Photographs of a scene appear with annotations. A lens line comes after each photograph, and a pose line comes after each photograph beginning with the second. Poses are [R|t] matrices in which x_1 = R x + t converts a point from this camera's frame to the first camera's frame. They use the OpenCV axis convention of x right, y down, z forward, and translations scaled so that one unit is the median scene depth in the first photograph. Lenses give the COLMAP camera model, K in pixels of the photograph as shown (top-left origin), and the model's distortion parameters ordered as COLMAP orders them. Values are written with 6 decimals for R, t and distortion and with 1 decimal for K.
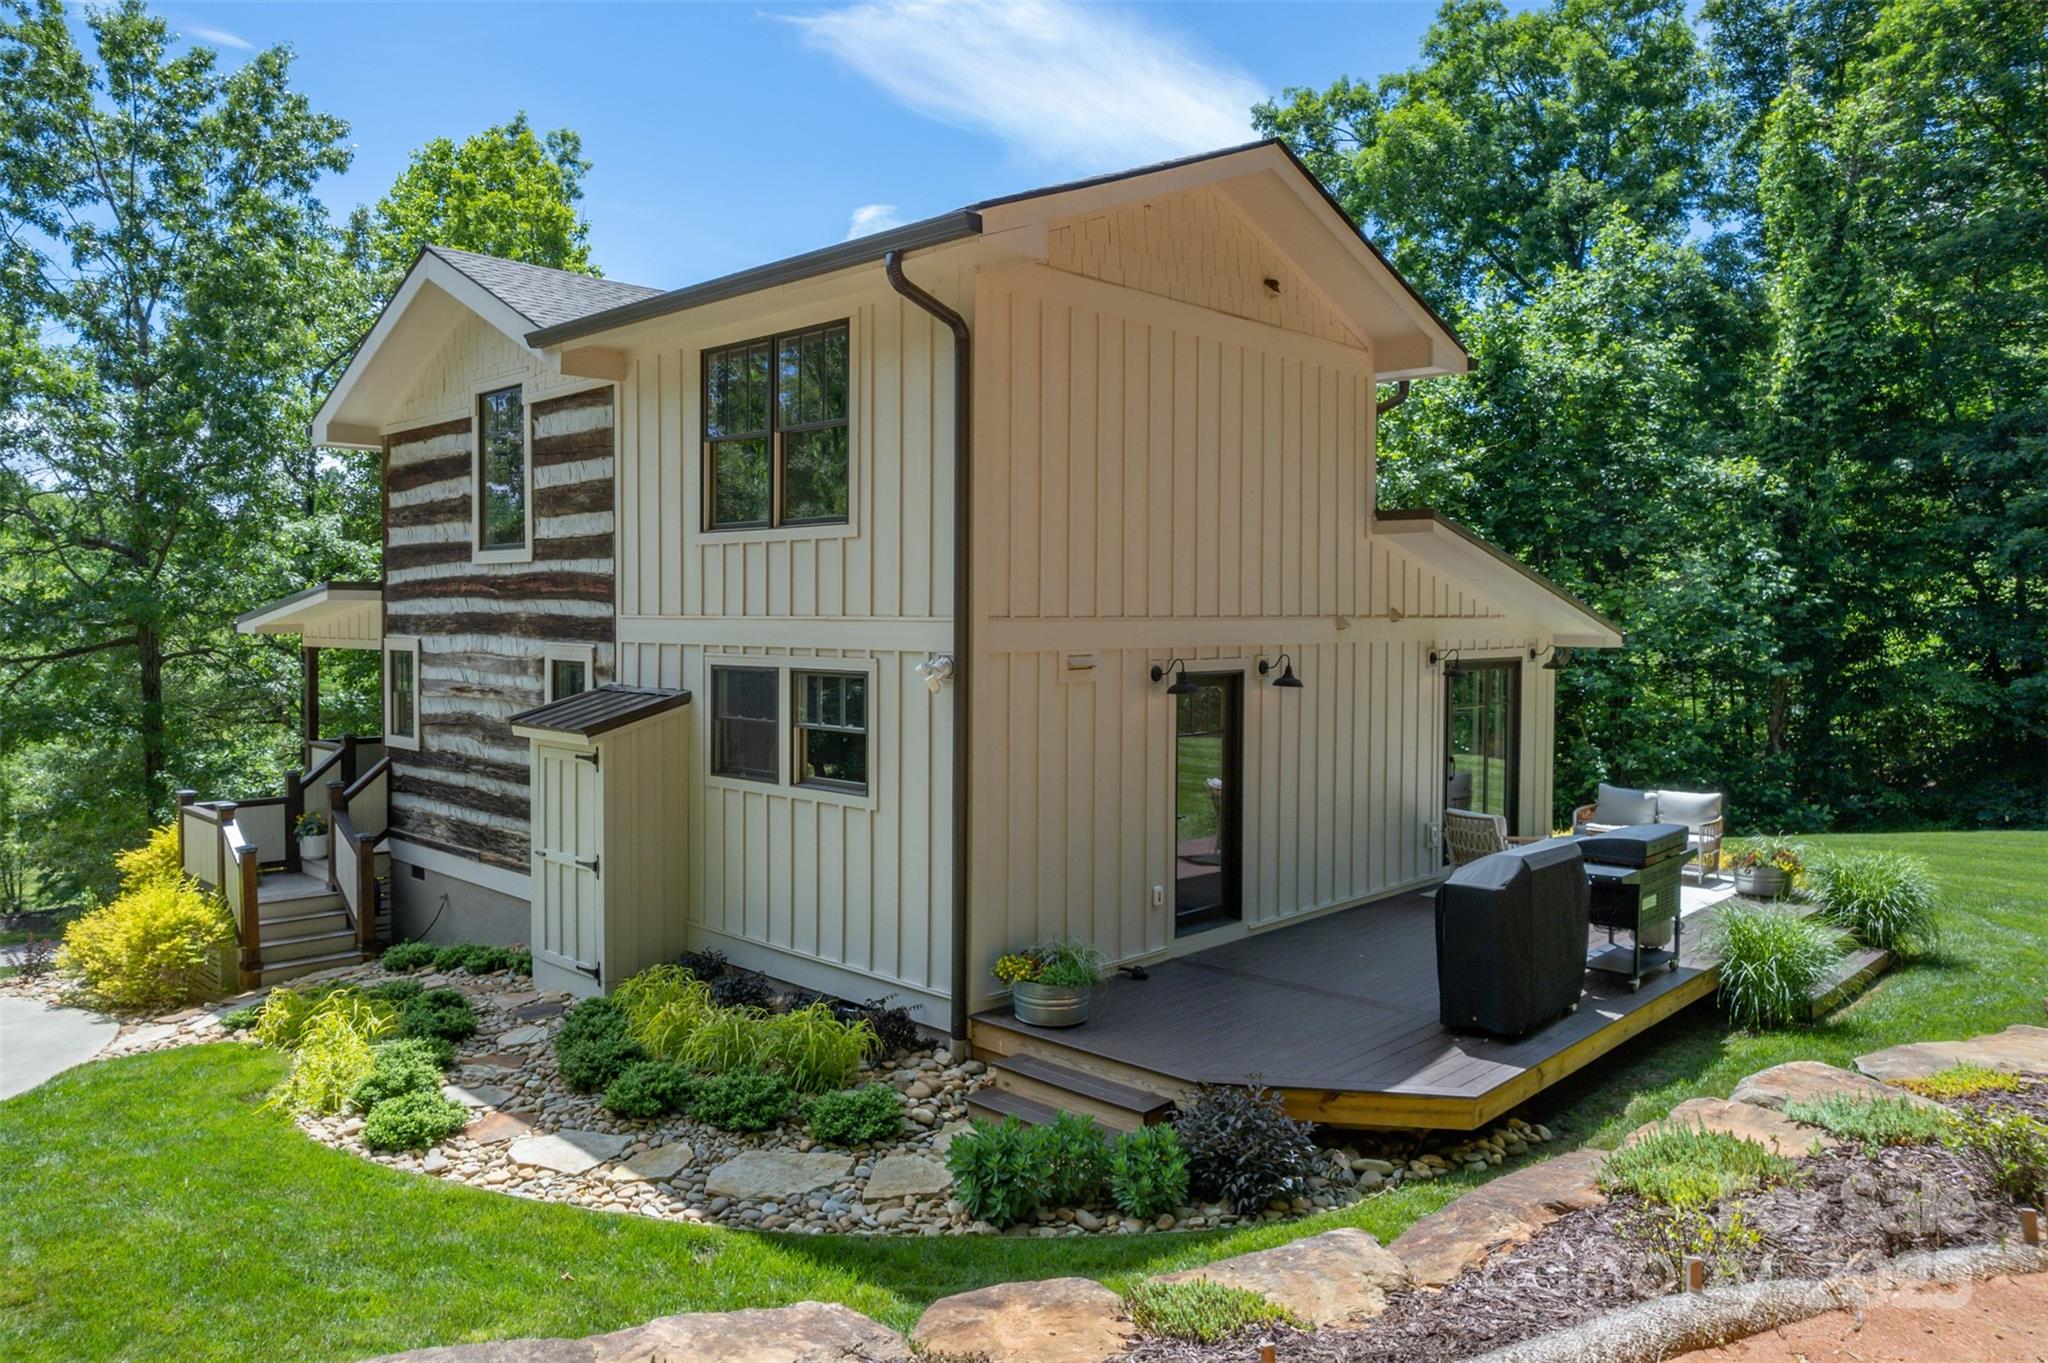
lens RADIAL K [[1403.6, 0, 965.7], [0, 1403.6, 673.8], [0, 0, 1]] dist [-0.079055, 0.067056]
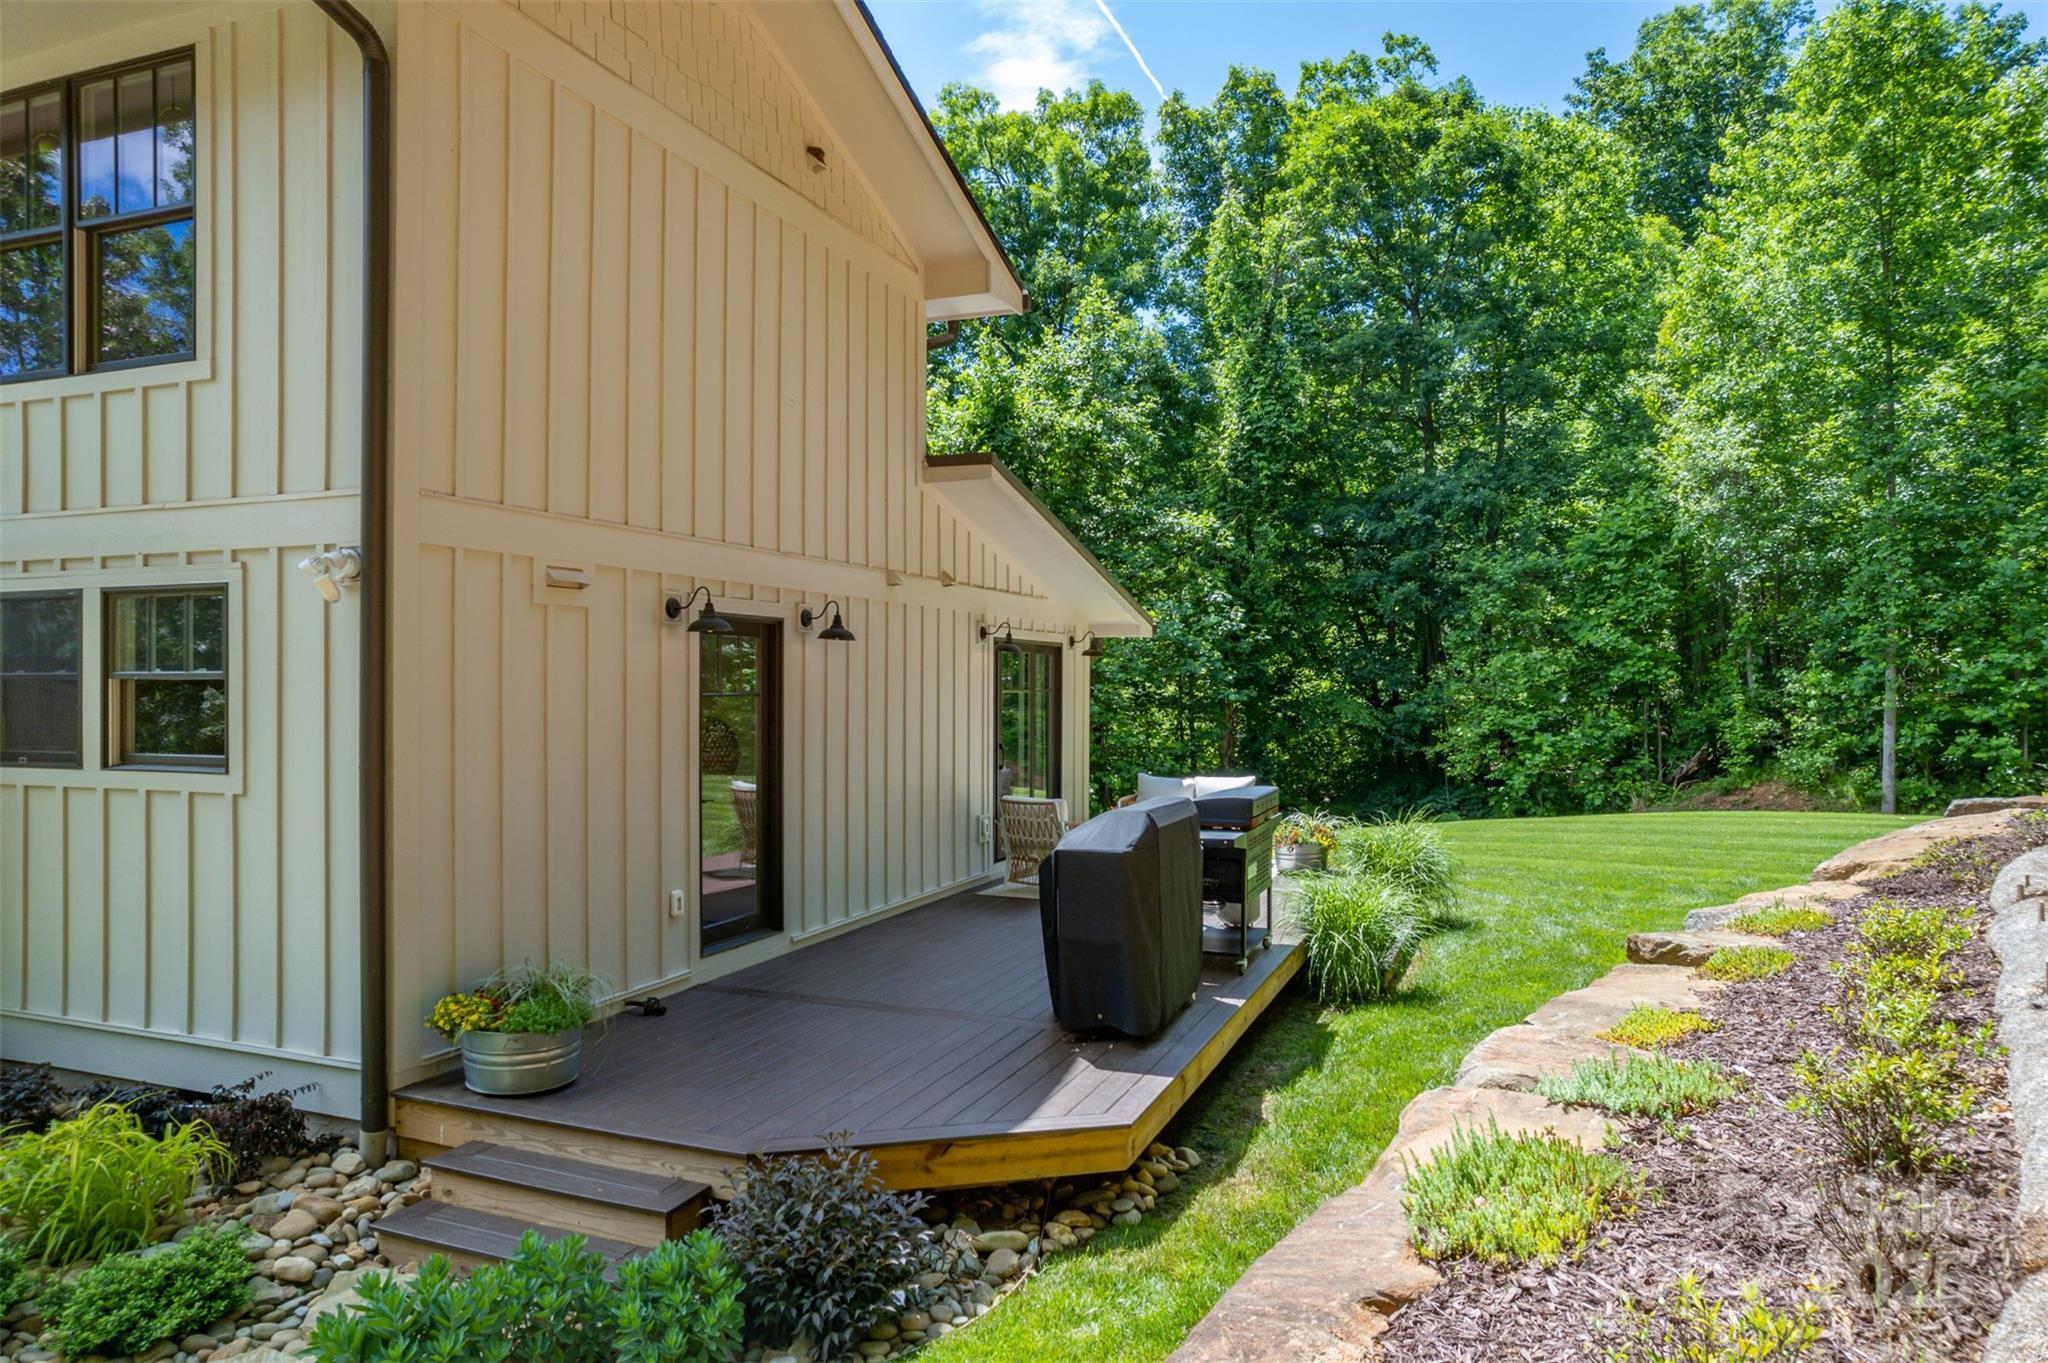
lens RADIAL K [[1301.5, 0, 1048.5], [0, 1301.5, 683.8], [0, 0, 1]] dist [-0.063207, 0.050330]
pose [[0.911615, -0.000663, 0.411045, 0.035638], [0.016187, 0.999281, -0.034286, 0.073776], [-0.410727, 0.037909, 0.910970, 0.298676]]
